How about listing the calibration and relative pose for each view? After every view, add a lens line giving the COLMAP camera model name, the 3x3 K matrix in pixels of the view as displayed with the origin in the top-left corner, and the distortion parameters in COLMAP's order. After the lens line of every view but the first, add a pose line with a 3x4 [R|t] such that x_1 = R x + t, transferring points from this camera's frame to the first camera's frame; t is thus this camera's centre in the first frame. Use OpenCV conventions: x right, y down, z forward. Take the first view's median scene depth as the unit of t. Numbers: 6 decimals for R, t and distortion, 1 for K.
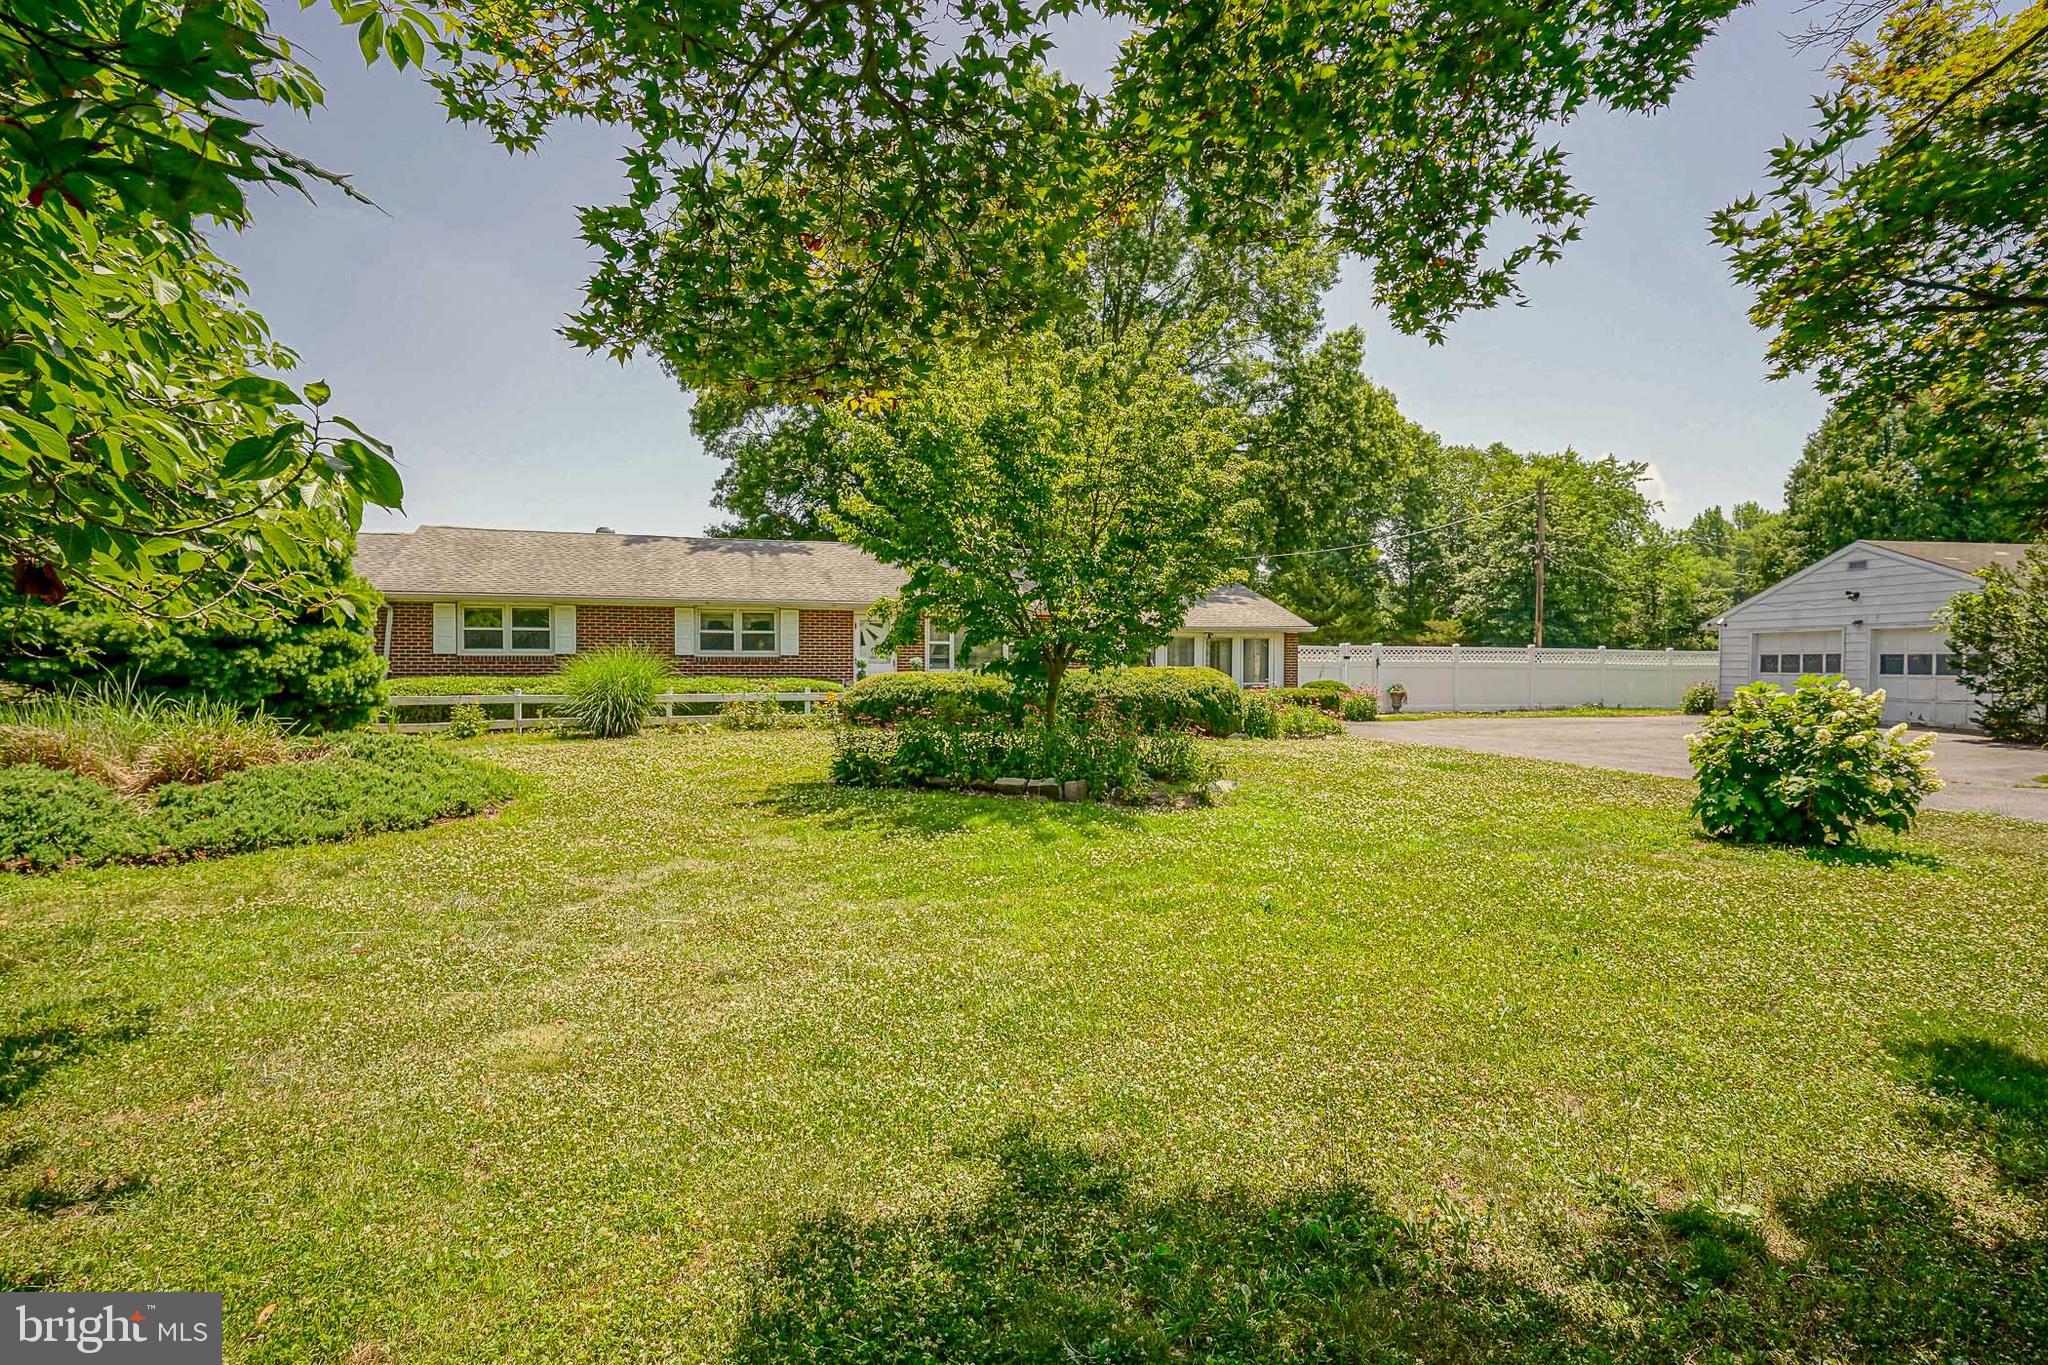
lens RADIAL K [[1031.0, 0, 1024.0], [0, 1031.0, 682.5], [0, 0, 1]] dist [0.015901, 0.006316]
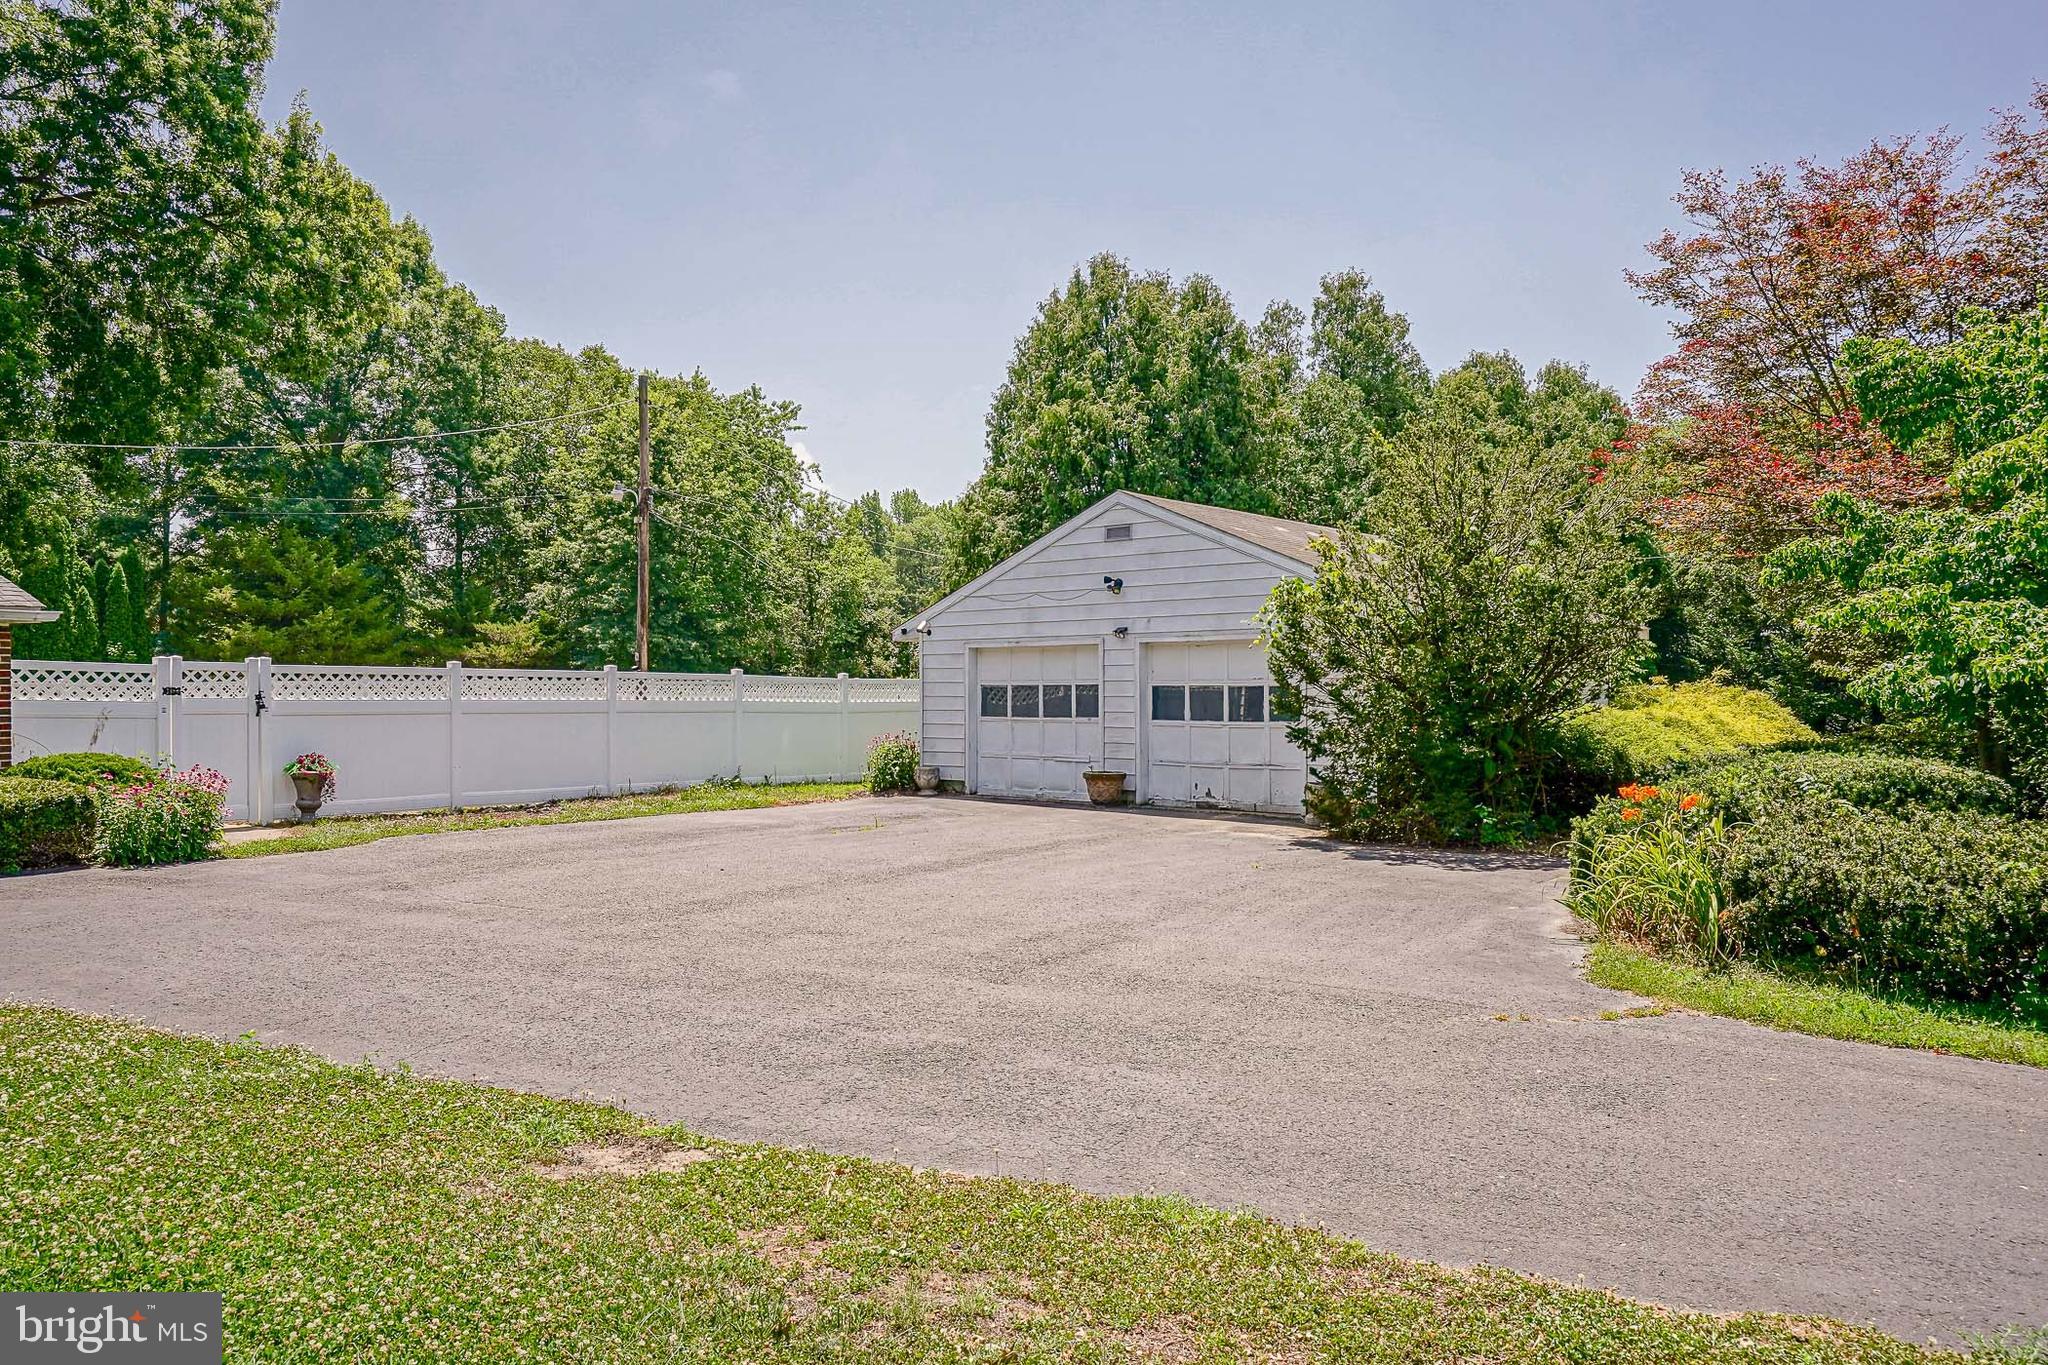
lens RADIAL K [[1450.7, 0, 1024.0], [0, 1450.7, 682.5], [0, 0, 1]] dist [0.001794, 0.000058]
pose [[0.767919, 0.001722, 0.640545, 0.169809], [0.014496, 0.999694, -0.020066, -0.009454], [-0.640383, 0.024695, 0.767658, 0.293709]]
